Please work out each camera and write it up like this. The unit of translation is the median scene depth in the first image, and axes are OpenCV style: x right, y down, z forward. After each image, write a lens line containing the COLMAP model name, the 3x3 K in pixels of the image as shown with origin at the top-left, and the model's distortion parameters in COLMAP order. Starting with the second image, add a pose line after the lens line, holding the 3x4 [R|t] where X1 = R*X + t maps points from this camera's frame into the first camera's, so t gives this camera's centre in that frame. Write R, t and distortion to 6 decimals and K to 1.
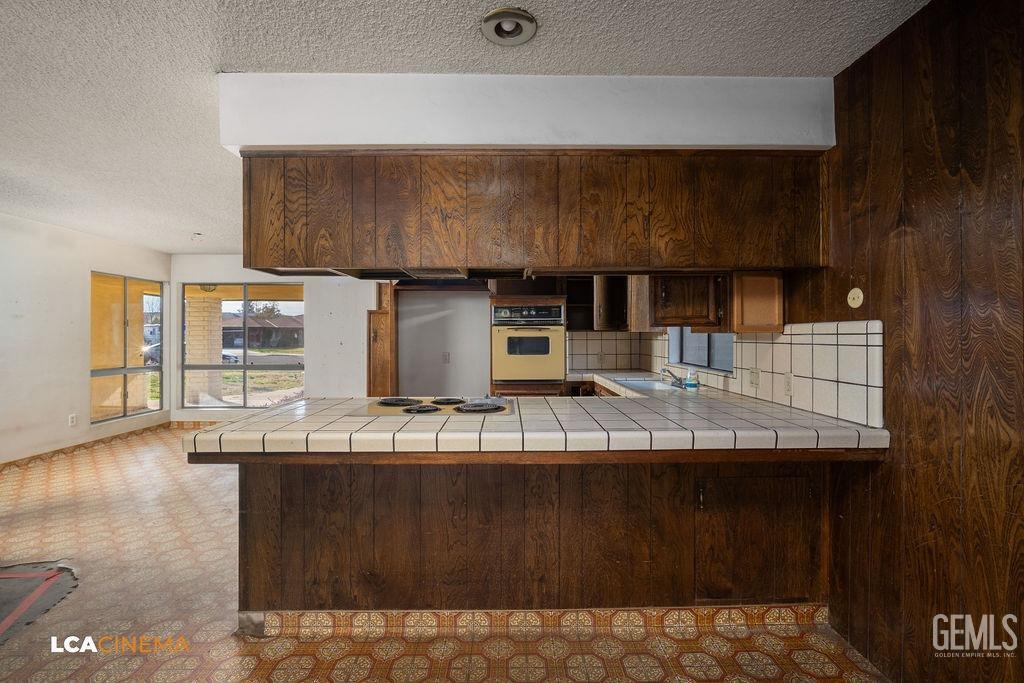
lens RADIAL K [[454.1, 0, 521.7], [0, 454.1, 338.0], [0, 0, 1]] dist [-0.004834, 0.000224]
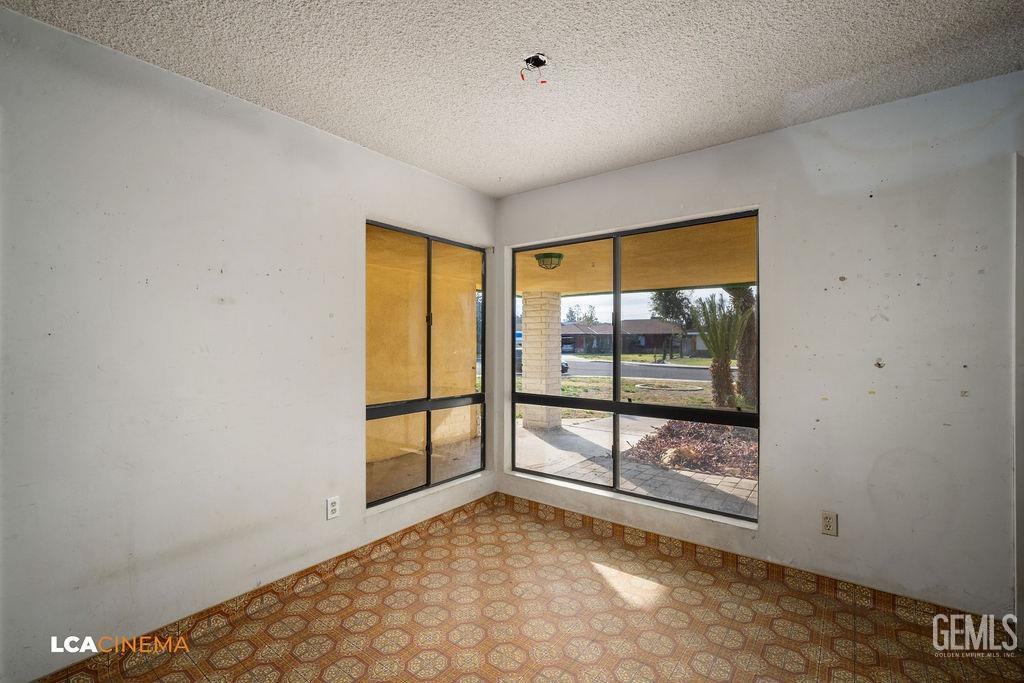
lens RADIAL K [[454.1, 0, 512.8], [0, 454.1, 342.8], [0, 0, 1]] dist [-0.004834, 0.000224]
pose [[0.785167, -0.000730, -0.619284, -0.408650], [-0.001557, 0.999994, -0.003152, -0.002062], [0.619282, 0.003439, 0.785161, 0.570518]]
